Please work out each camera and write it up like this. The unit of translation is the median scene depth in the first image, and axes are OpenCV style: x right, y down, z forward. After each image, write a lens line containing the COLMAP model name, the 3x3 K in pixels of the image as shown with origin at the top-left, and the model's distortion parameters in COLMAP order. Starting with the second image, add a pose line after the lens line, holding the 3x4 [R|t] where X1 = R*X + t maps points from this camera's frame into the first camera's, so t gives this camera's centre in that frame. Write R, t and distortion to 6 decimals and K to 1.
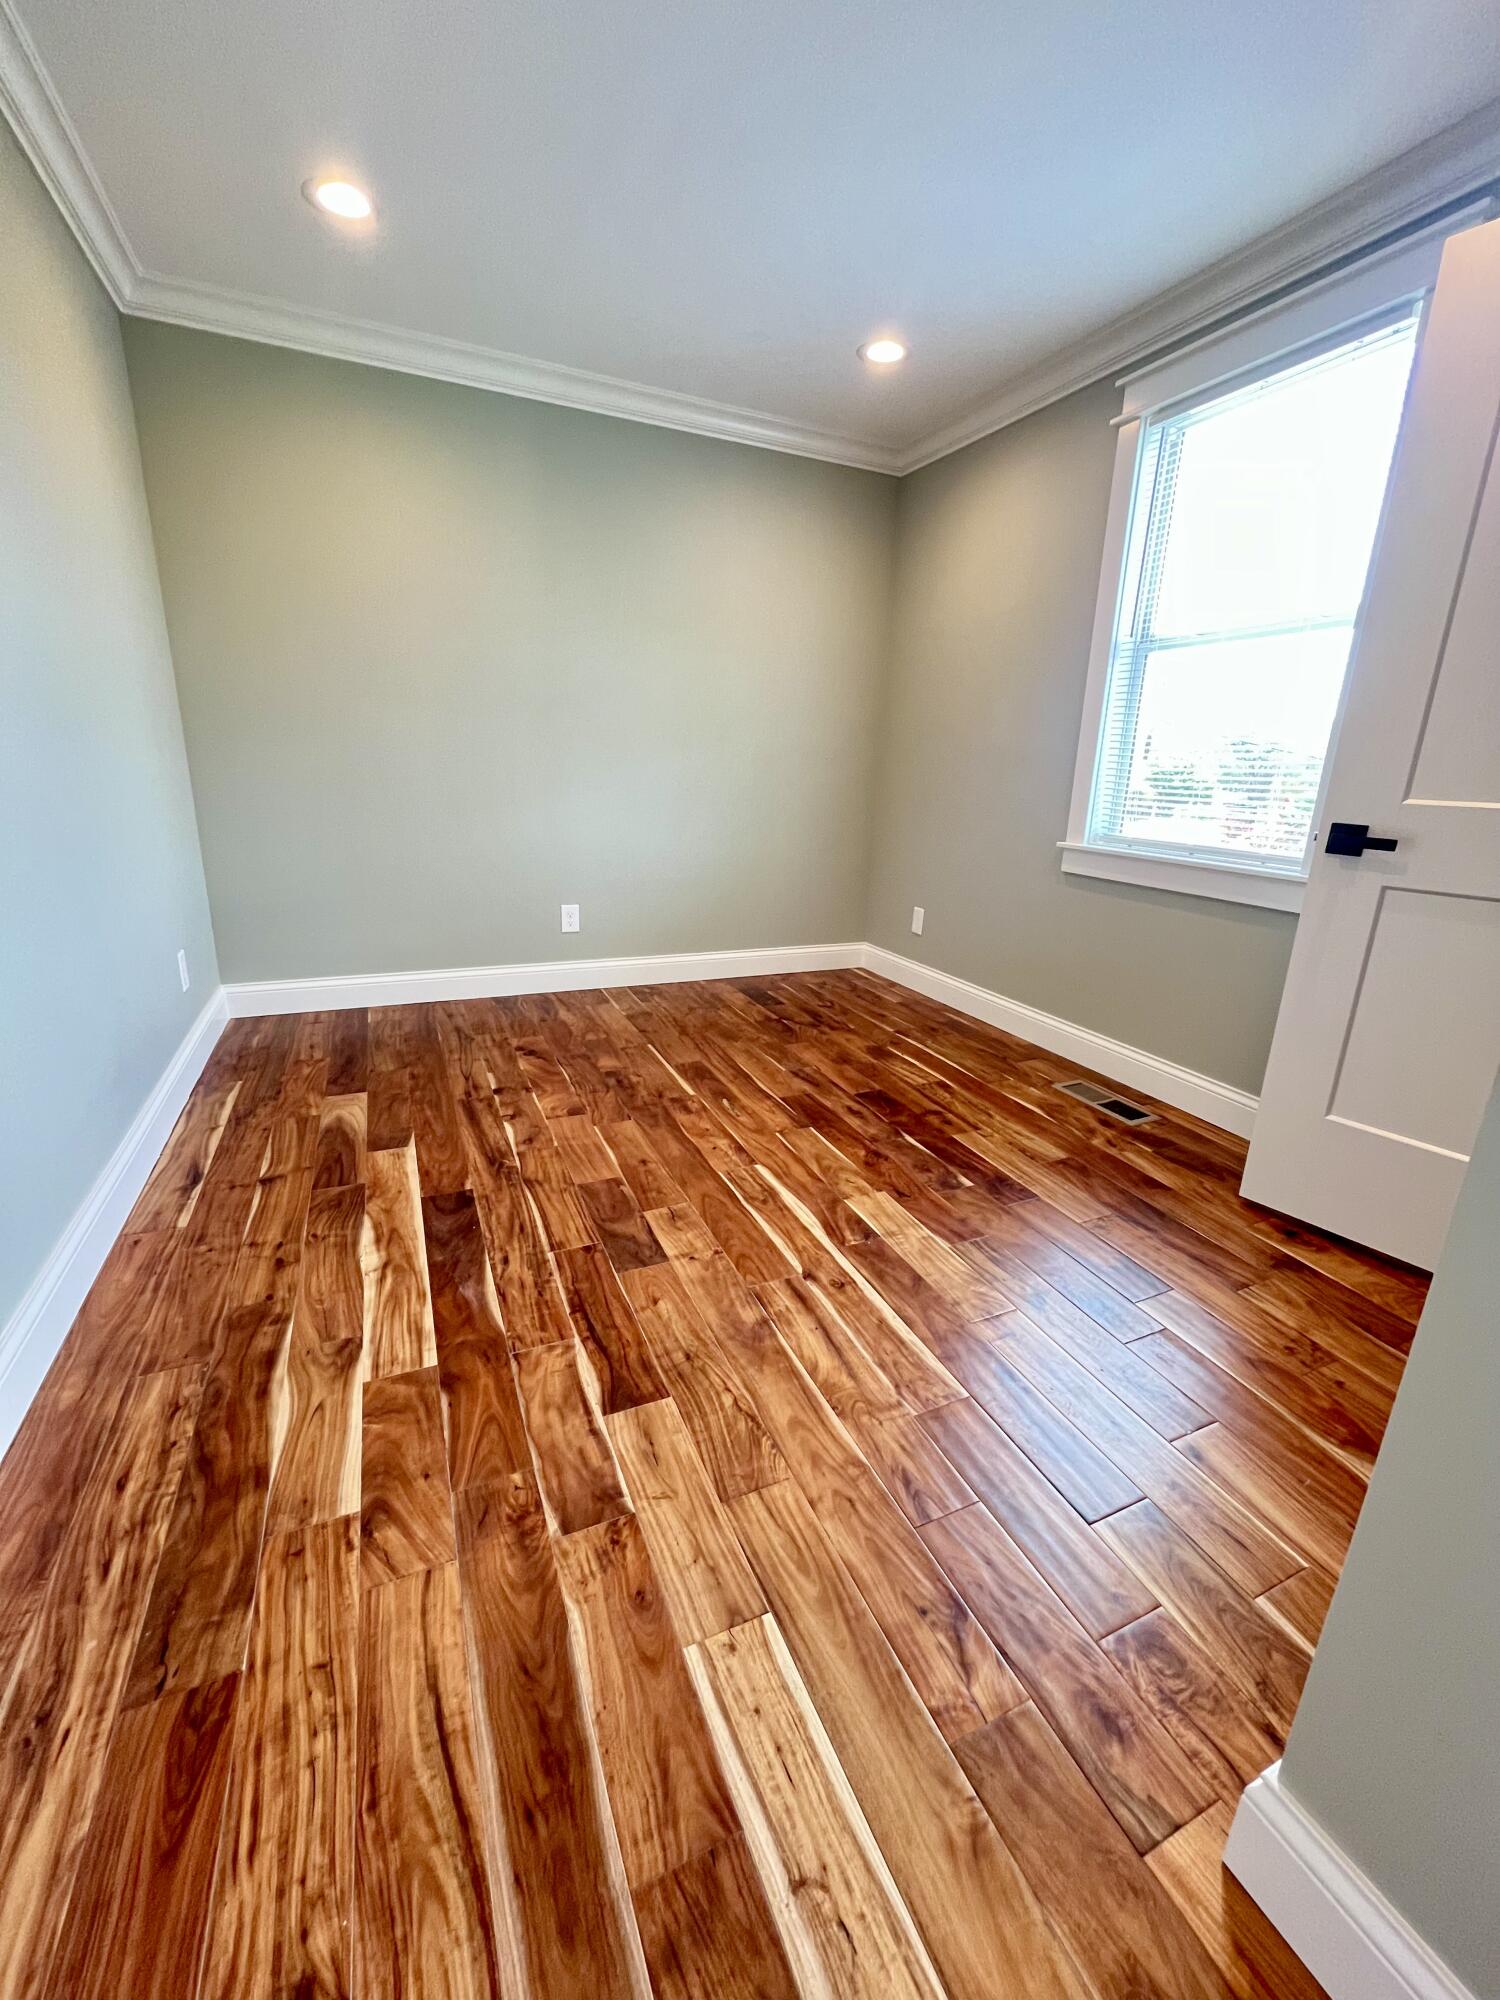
lens RADIAL K [[803.5, 0, 752.8], [0, 803.5, 997.1], [0, 0, 1]] dist [-0.002420, -0.000023]
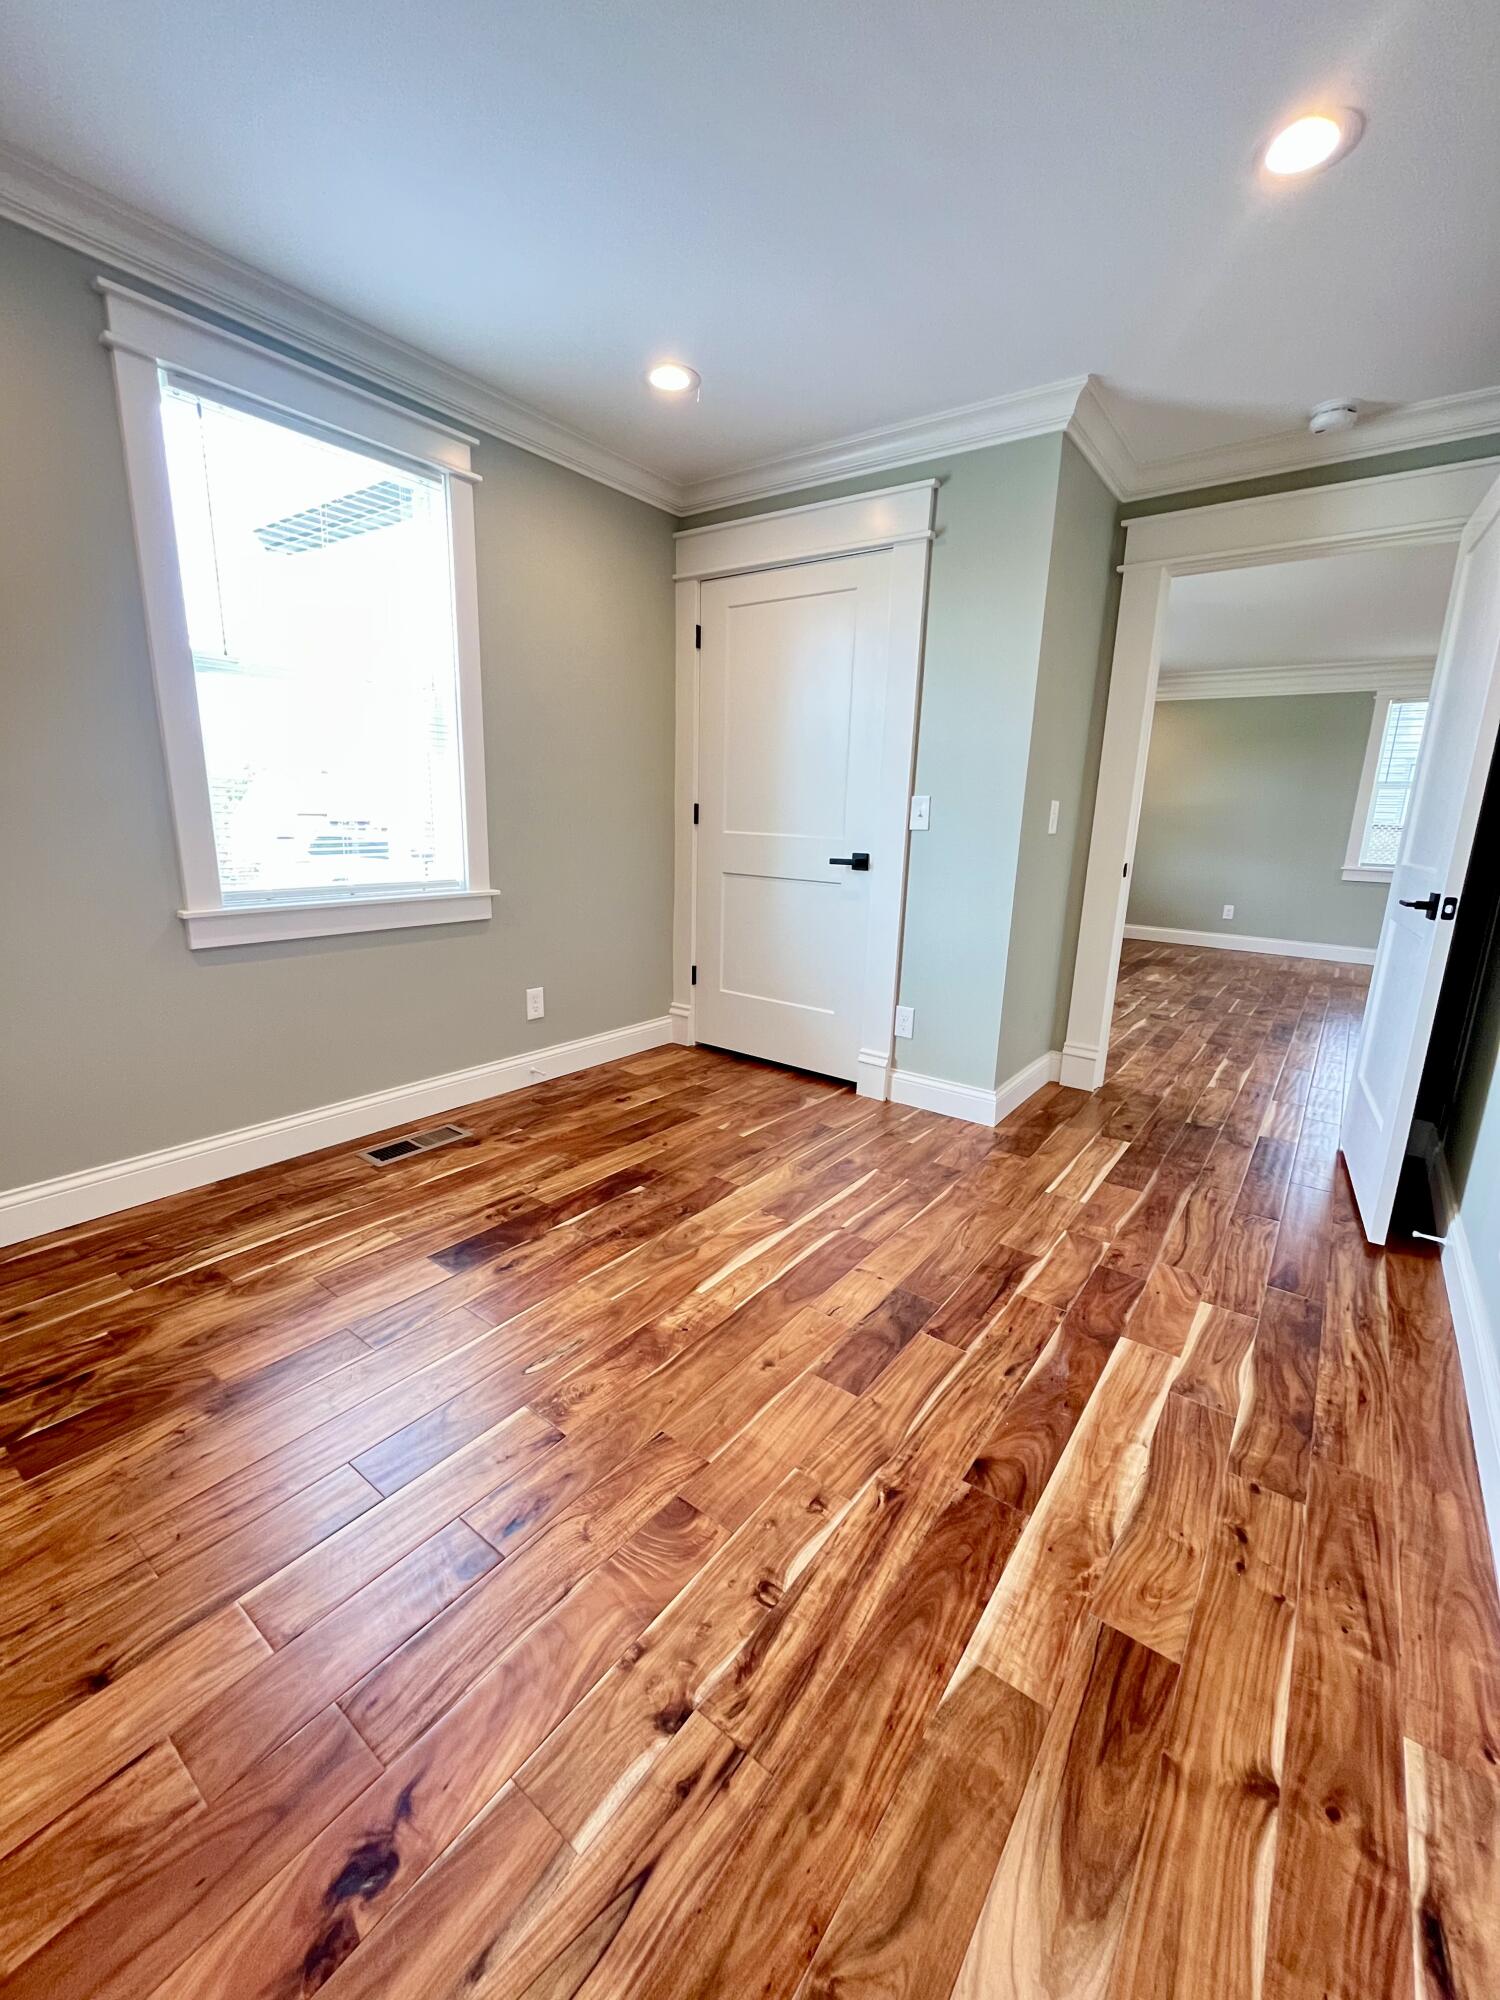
lens RADIAL K [[803.5, 0, 748.4], [0, 803.5, 1002.4], [0, 0, 1]] dist [-0.002420, -0.000023]
pose [[-0.477022, -0.255543, 0.840921, -0.821422], [0.199343, 0.900404, 0.386699, -0.491232], [-0.855986, 0.352095, -0.378572, 1.415248]]
